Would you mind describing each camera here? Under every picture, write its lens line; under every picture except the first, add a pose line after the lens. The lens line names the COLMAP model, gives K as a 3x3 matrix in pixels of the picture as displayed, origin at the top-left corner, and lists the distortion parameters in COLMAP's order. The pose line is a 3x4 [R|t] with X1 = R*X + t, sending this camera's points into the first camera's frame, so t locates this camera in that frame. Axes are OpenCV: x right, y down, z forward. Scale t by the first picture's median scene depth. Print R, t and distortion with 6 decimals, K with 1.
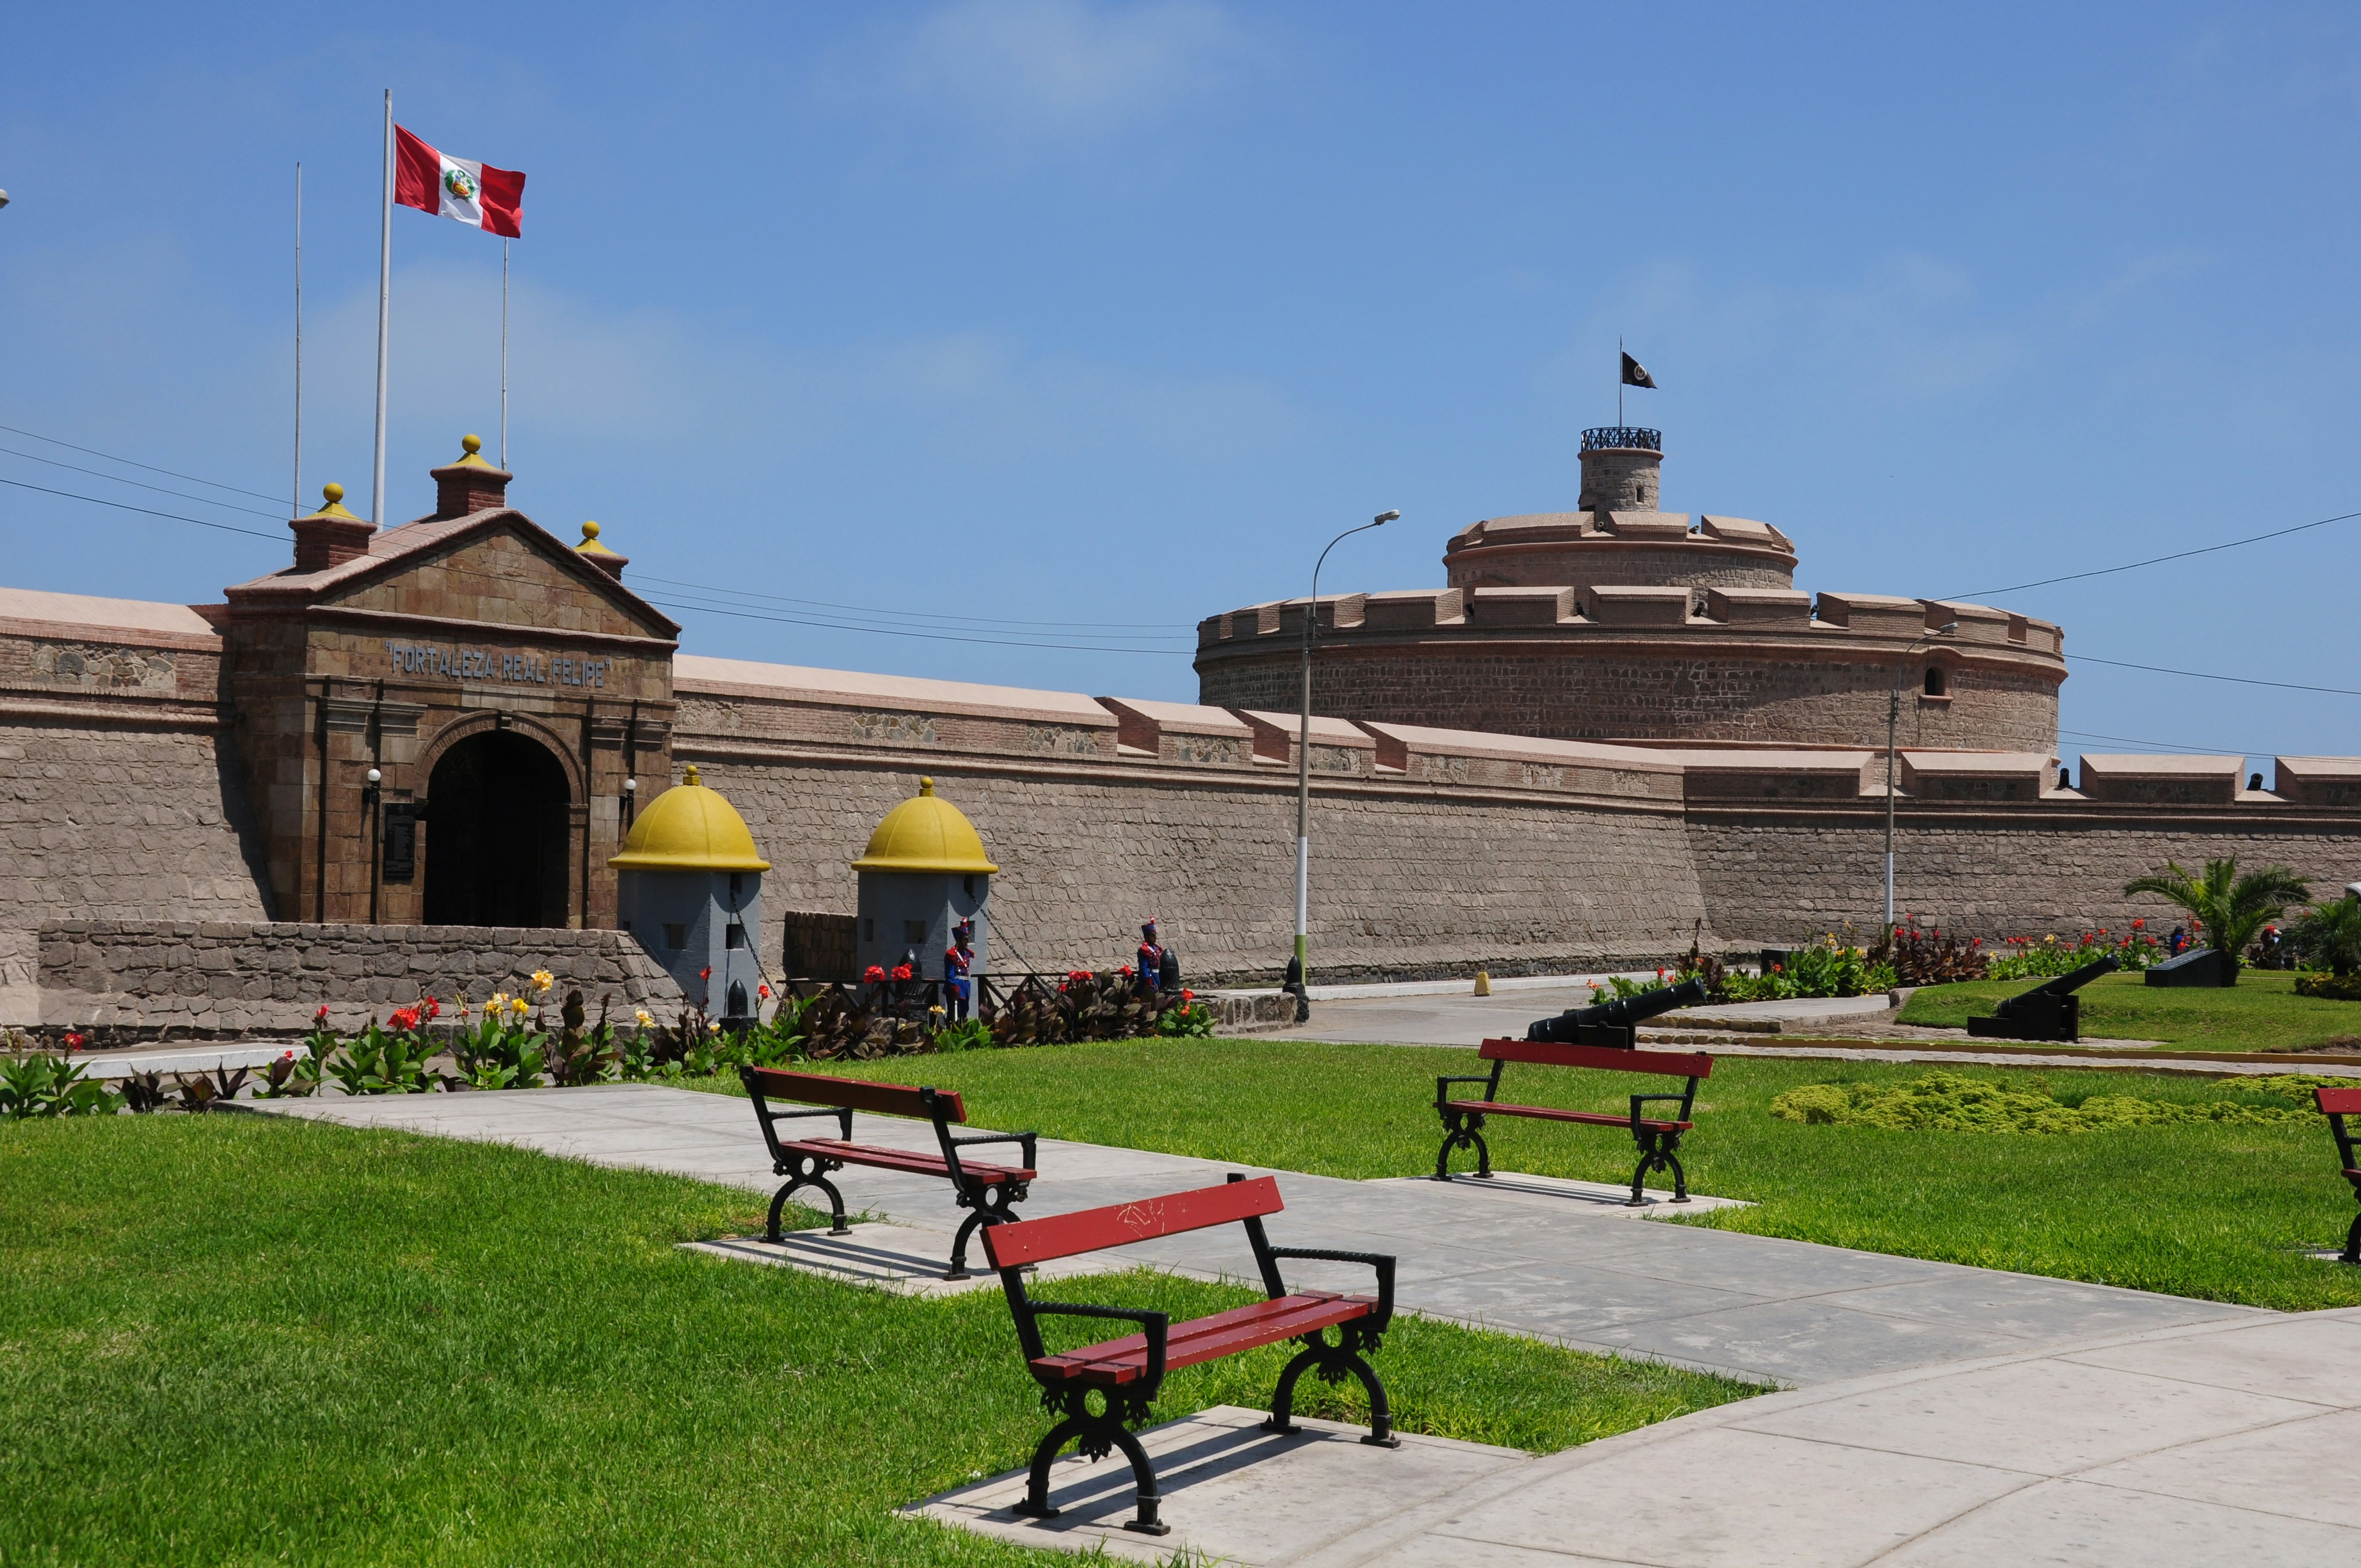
lens RADIAL K [[4895.6, 0, 1180.5], [0, 4895.6, 784.0], [0, 0, 1]] dist [0.341240, 0.288250]
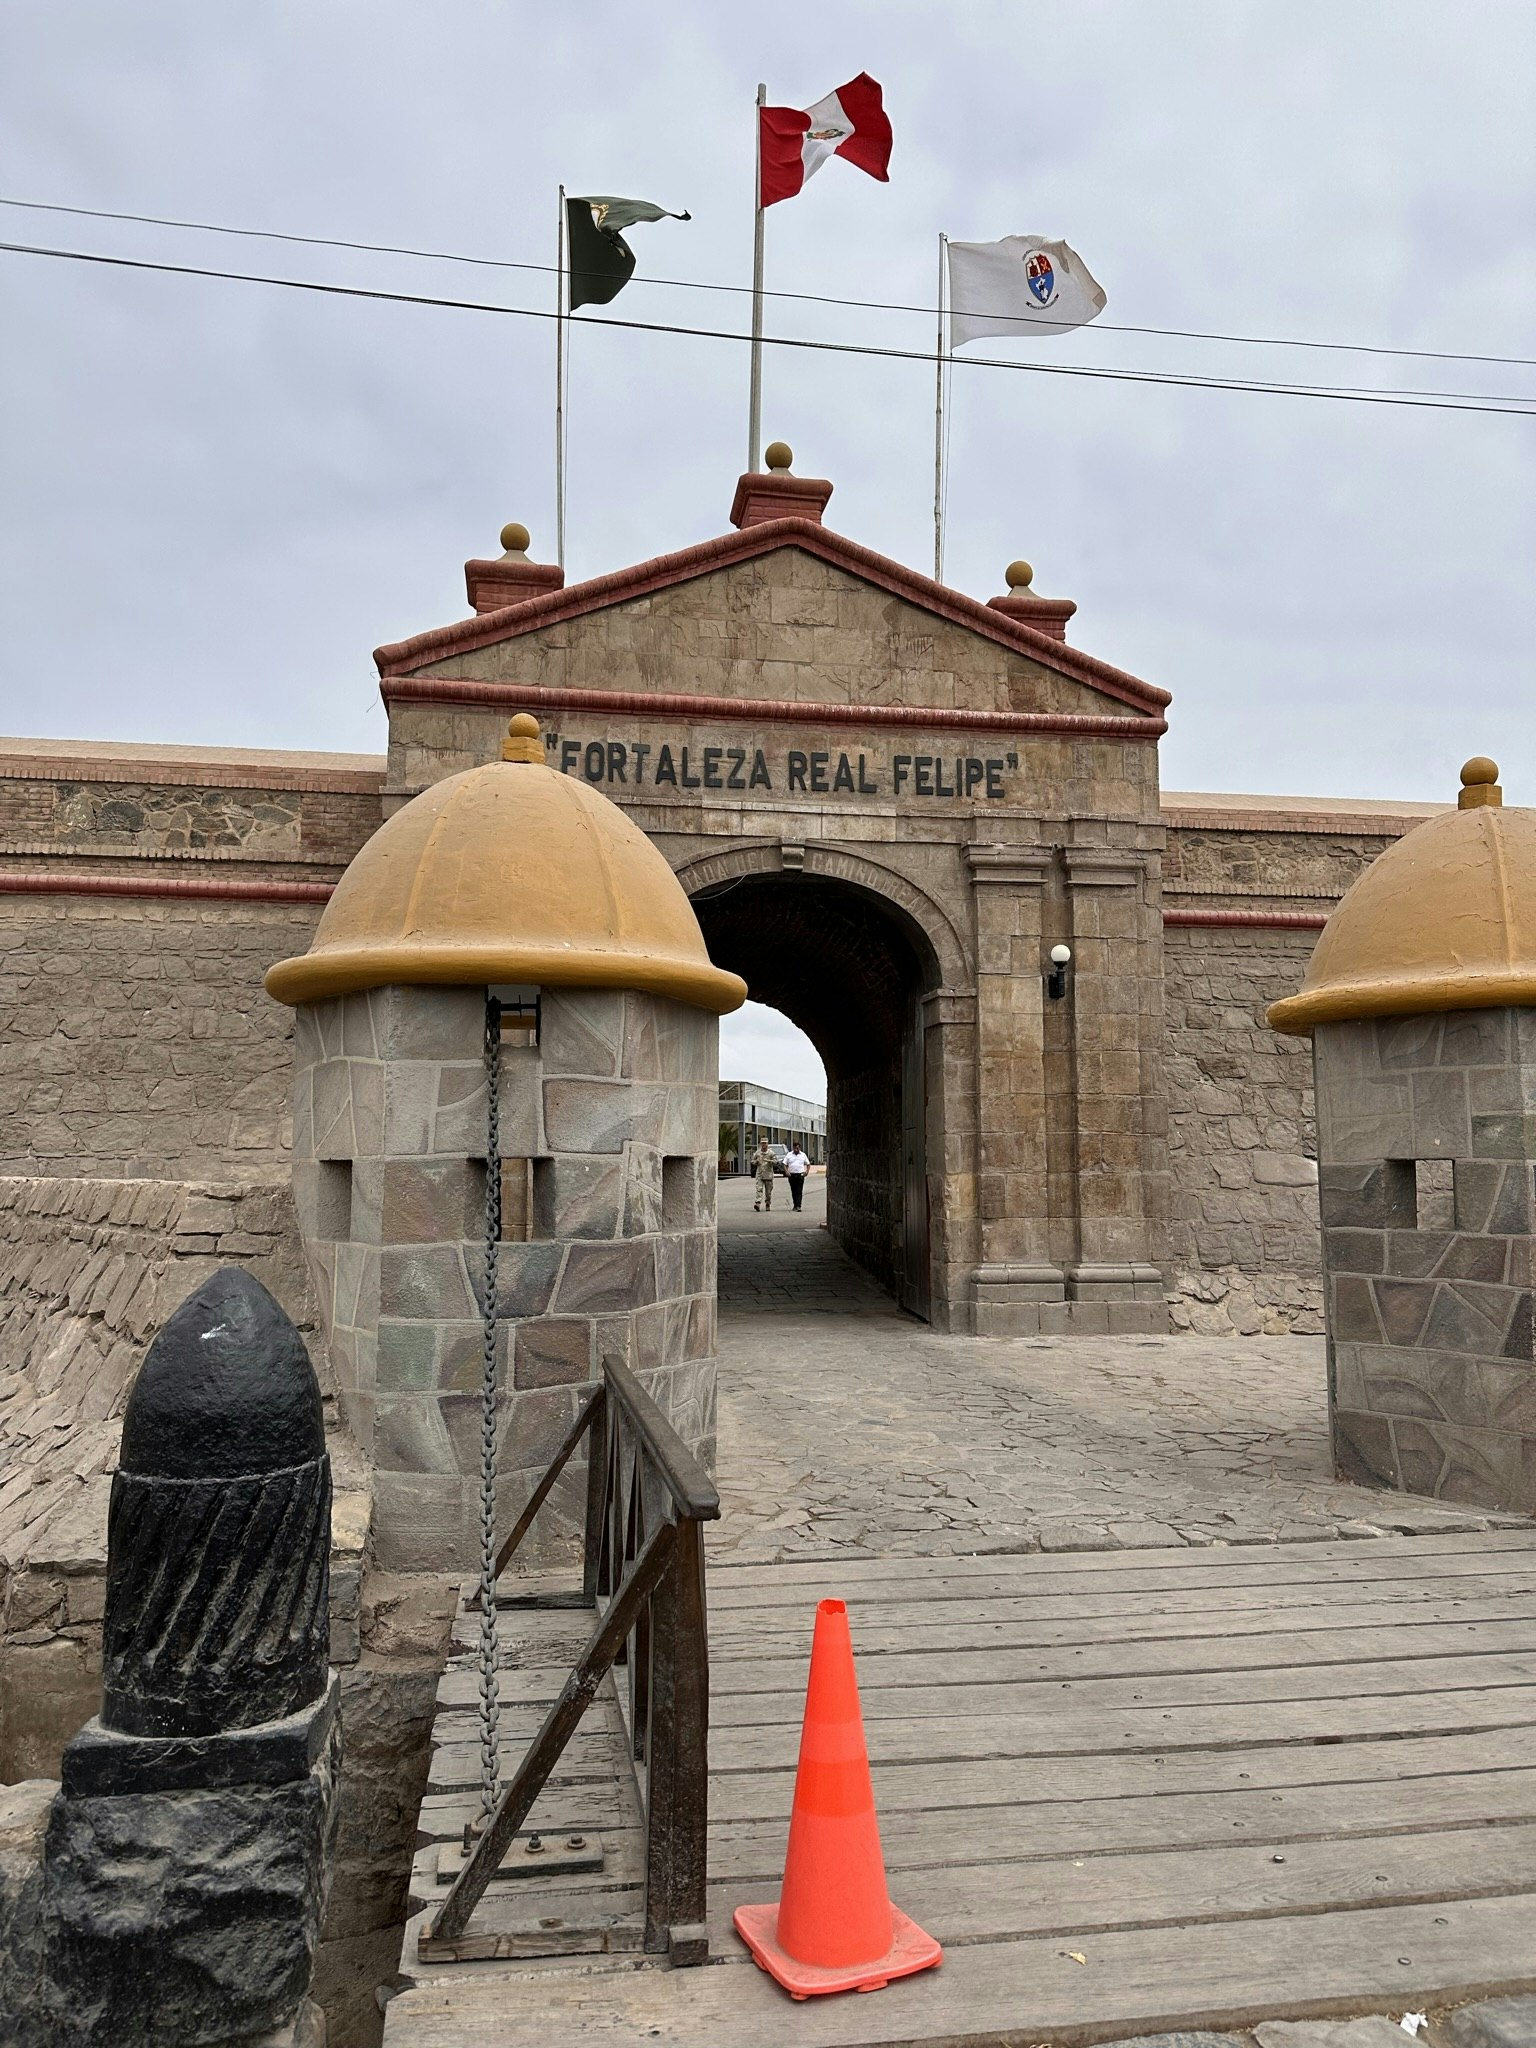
lens RADIAL K [[1474.5, 0, 768.0], [0, 1474.5, 1024.0], [0, 0, 1]] dist [0.002428, 0.000186]
pose [[0.696984, -0.076493, -0.712995, -0.010234], [0.019384, 0.995941, -0.087900, 0.023704], [0.716825, 0.047444, 0.695637, 0.855647]]
